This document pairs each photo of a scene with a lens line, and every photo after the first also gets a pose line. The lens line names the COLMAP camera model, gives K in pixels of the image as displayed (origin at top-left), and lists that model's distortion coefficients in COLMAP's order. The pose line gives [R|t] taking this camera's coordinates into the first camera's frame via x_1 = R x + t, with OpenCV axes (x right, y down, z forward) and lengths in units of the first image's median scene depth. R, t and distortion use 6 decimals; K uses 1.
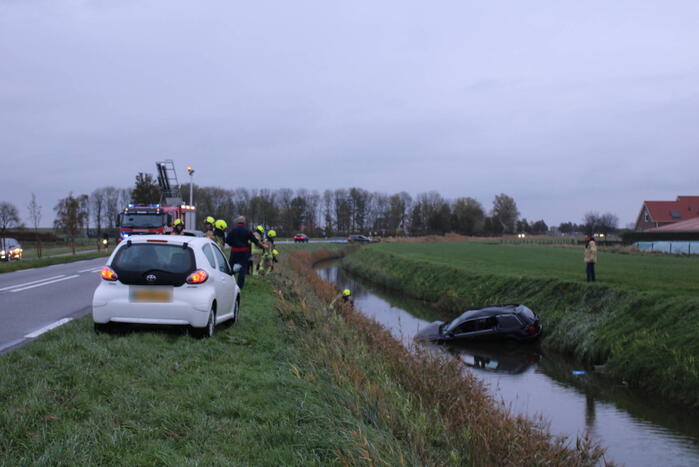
lens RADIAL K [[1008.7, 0, 335.4], [0, 1008.7, 233.9], [0, 0, 1]] dist [-0.031285, -0.016495]
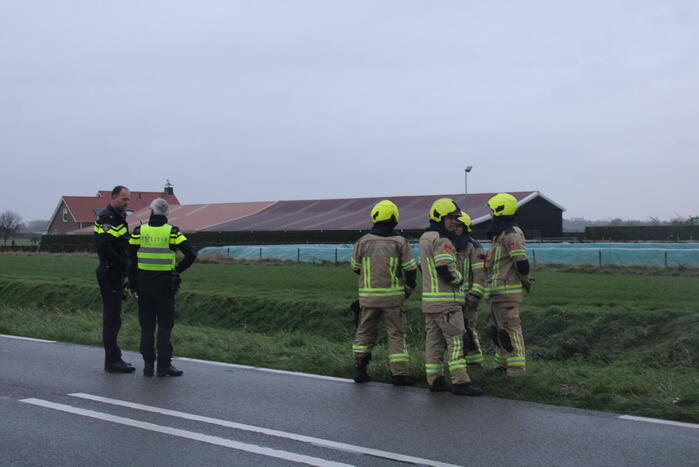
lens RADIAL K [[1120.1, 0, 349.5], [0, 1120.1, 233.5], [0, 0, 1]] dist [-0.020560, -0.027299]
pose [[0.771250, -0.004246, 0.636518, -0.101066], [0.006285, 0.999980, -0.000946, -0.000465], [-0.636501, 0.004730, 0.771261, 0.186710]]
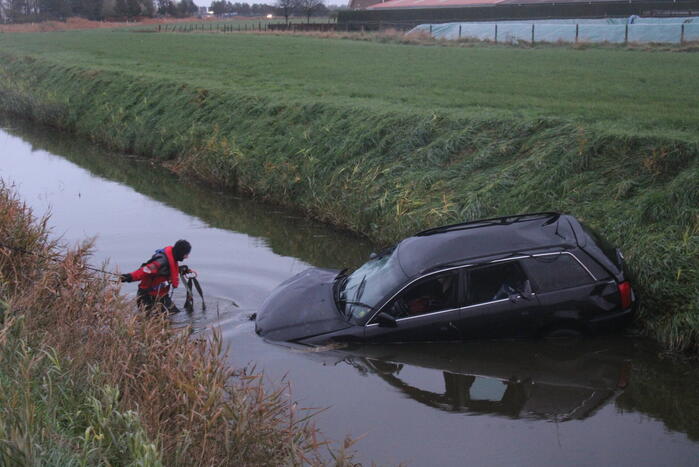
lens RADIAL K [[1271.2, 0, 349.5], [0, 1271.2, 233.5], [0, 0, 1]] dist [0.021933, 0.030979]
pose [[0.943150, -0.075353, 0.323712, -0.007659], [0.020152, 0.985134, 0.170603, 0.000131], [-0.331755, -0.154381, 0.930648, 0.164055]]
